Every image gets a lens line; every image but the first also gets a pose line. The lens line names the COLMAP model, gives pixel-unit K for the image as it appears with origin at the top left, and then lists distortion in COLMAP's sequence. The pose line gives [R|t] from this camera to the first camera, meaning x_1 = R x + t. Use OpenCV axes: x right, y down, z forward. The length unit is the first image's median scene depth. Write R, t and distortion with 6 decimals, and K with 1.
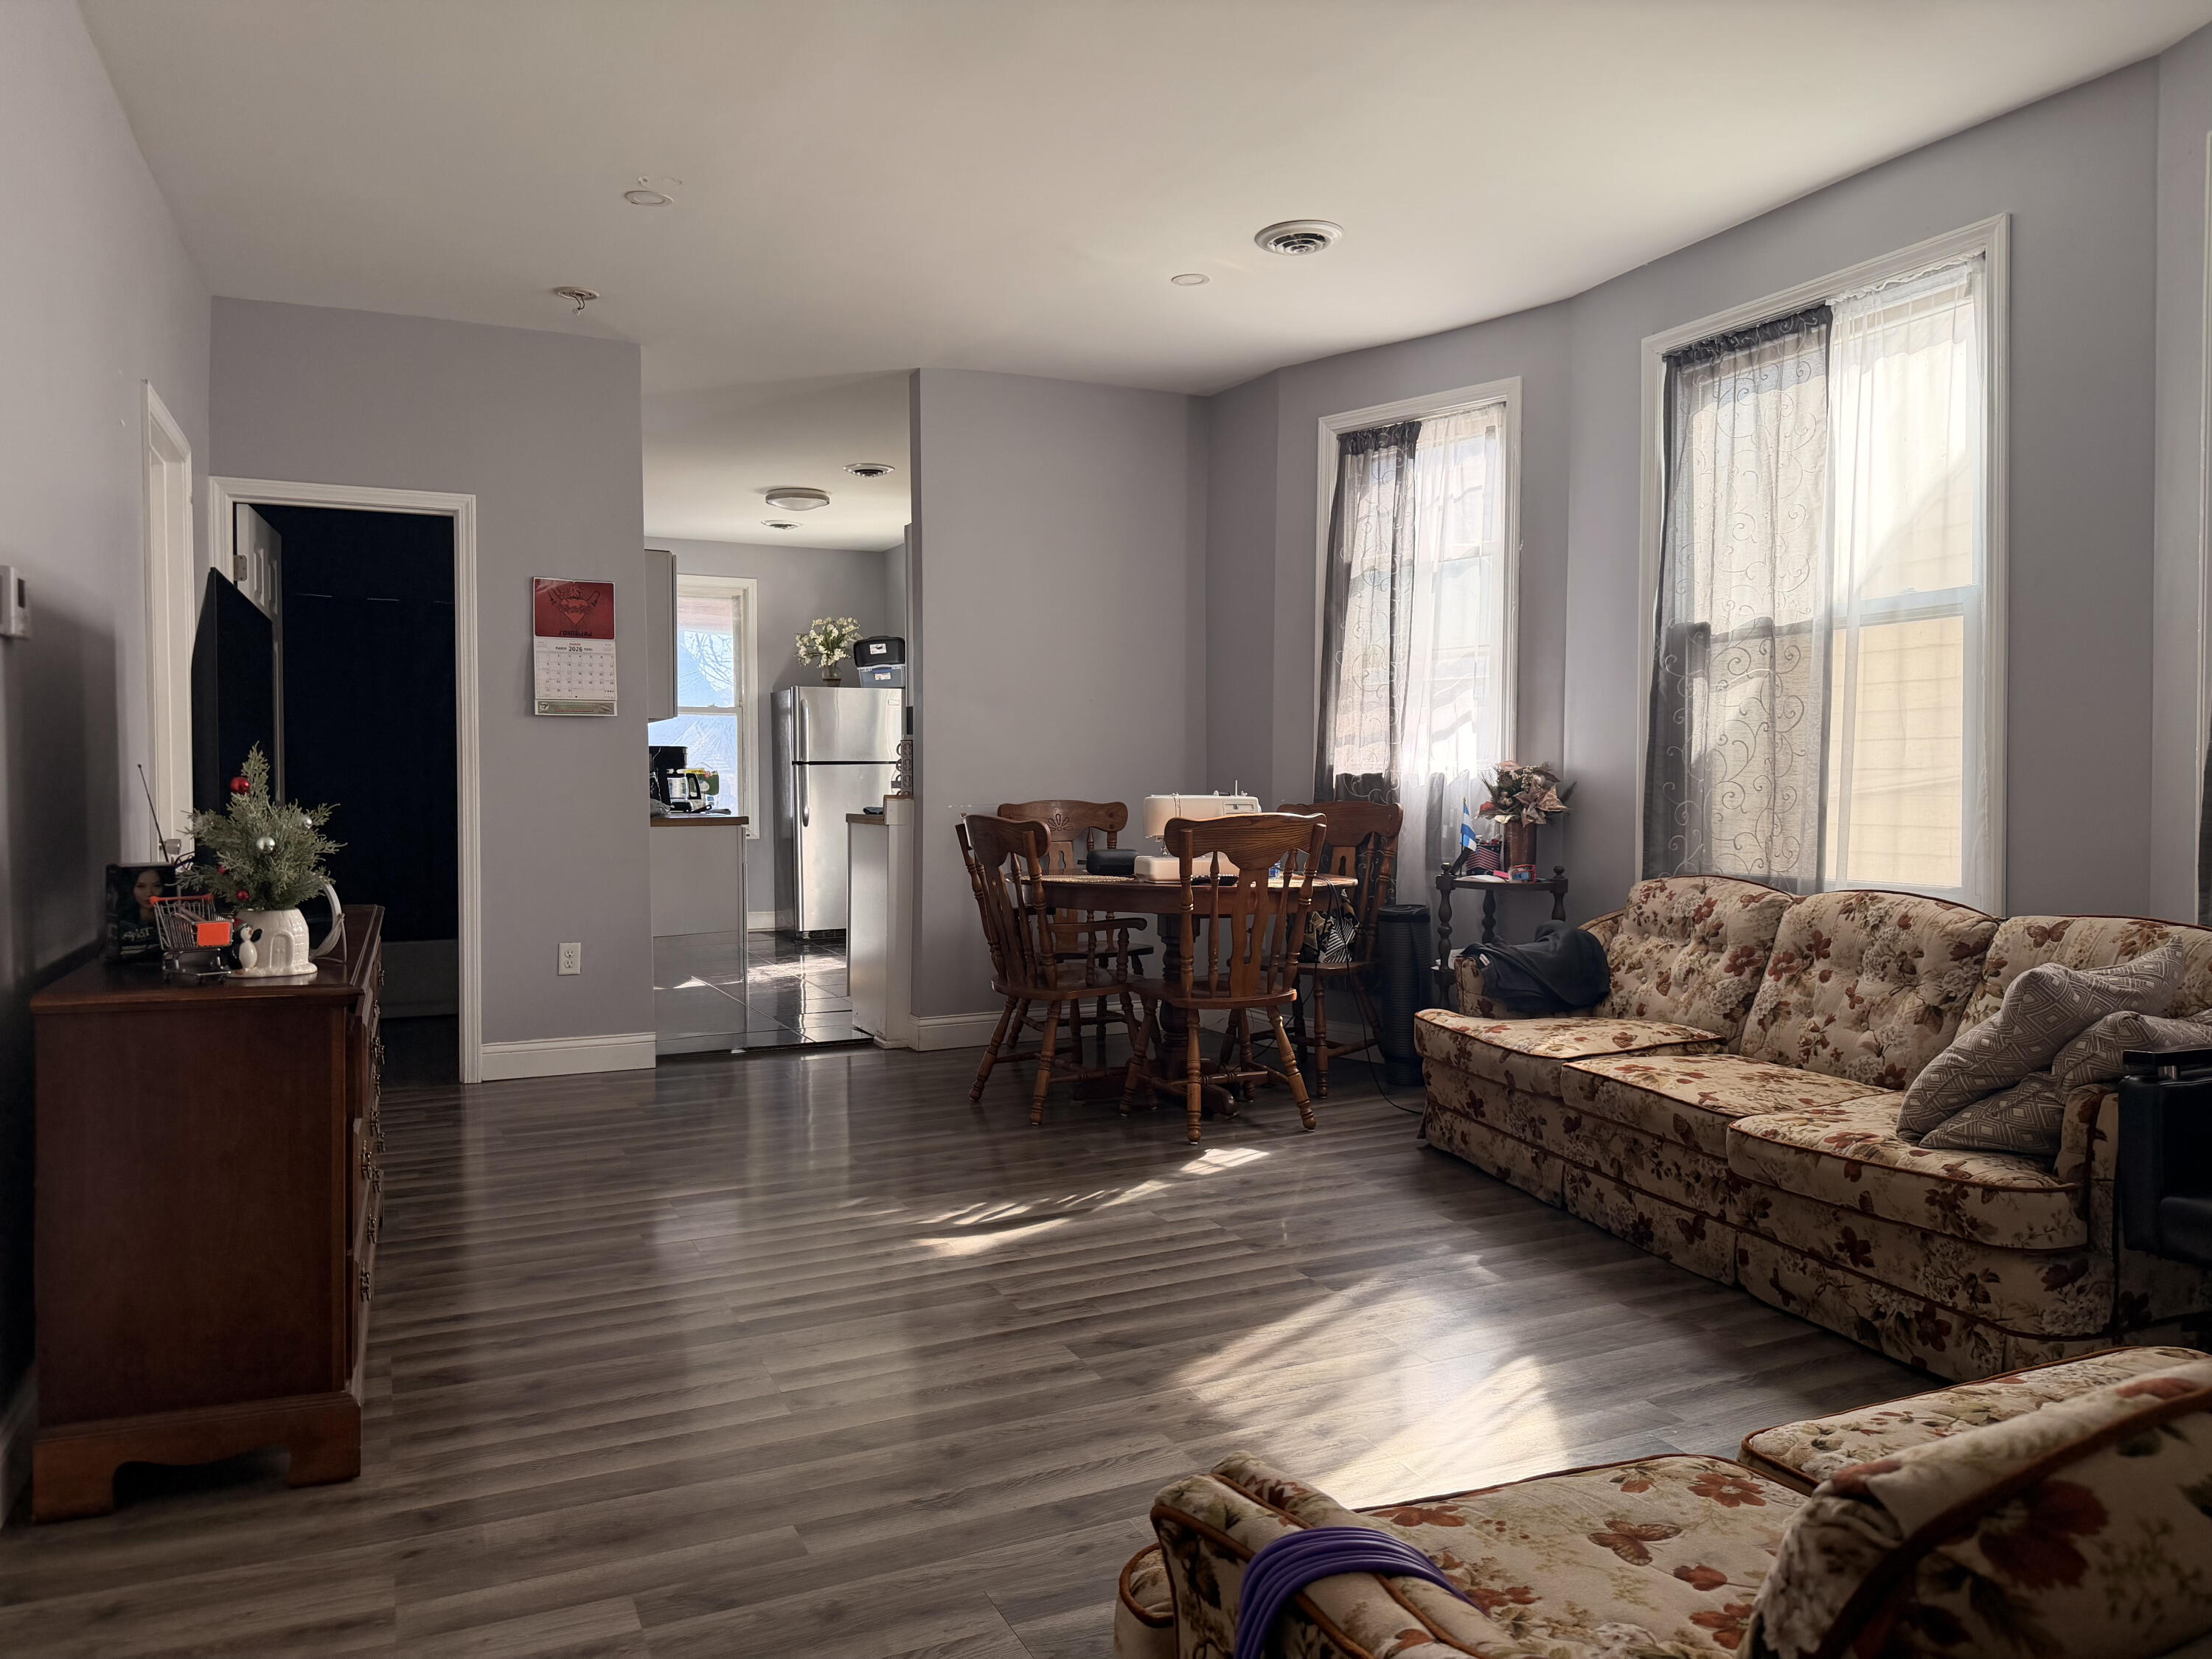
lens RADIAL K [[1543.2, 0, 1106.0], [0, 1543.2, 829.5], [0, 0, 1]] dist [0.120382, -0.220629]
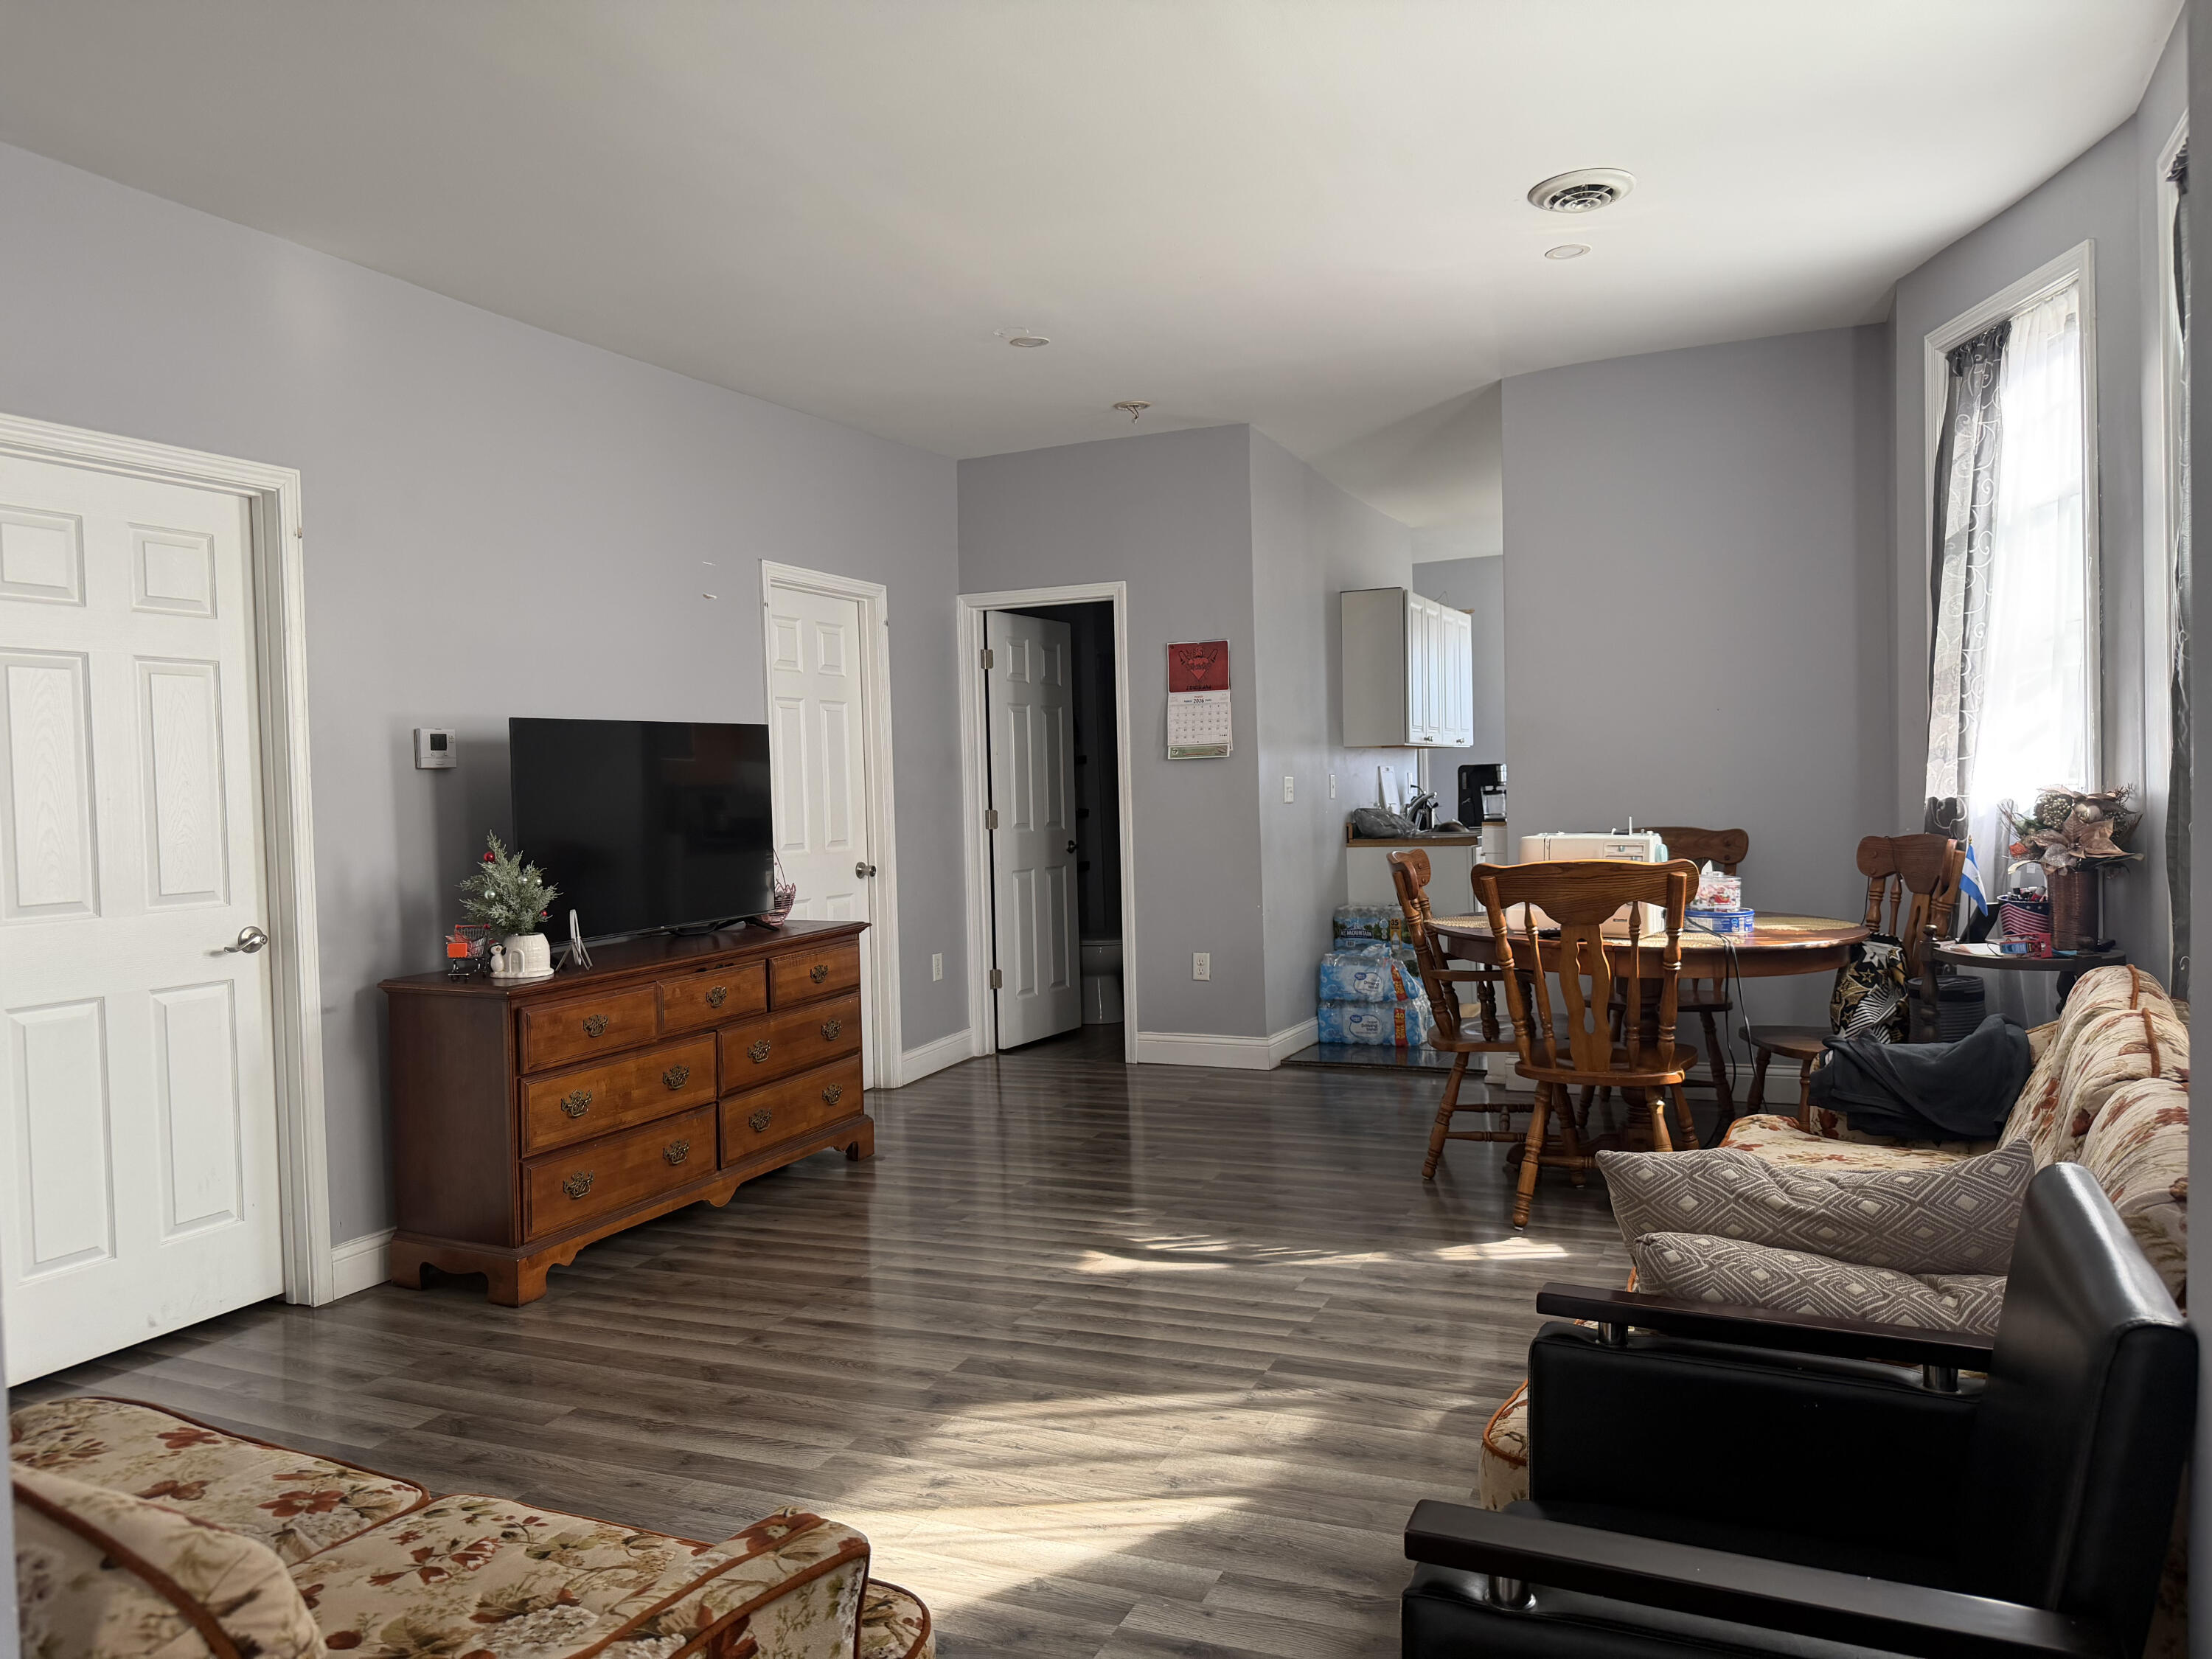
lens RADIAL K [[1563.0, 0, 1106.4], [0, 1563.0, 810.9], [0, 0, 1]] dist [0.129720, -0.217313]
pose [[0.654926, -0.006725, -0.755663, 0.596008], [0.006586, 0.999973, -0.003191, -0.036778], [0.755665, -0.002887, 0.654952, 0.224613]]
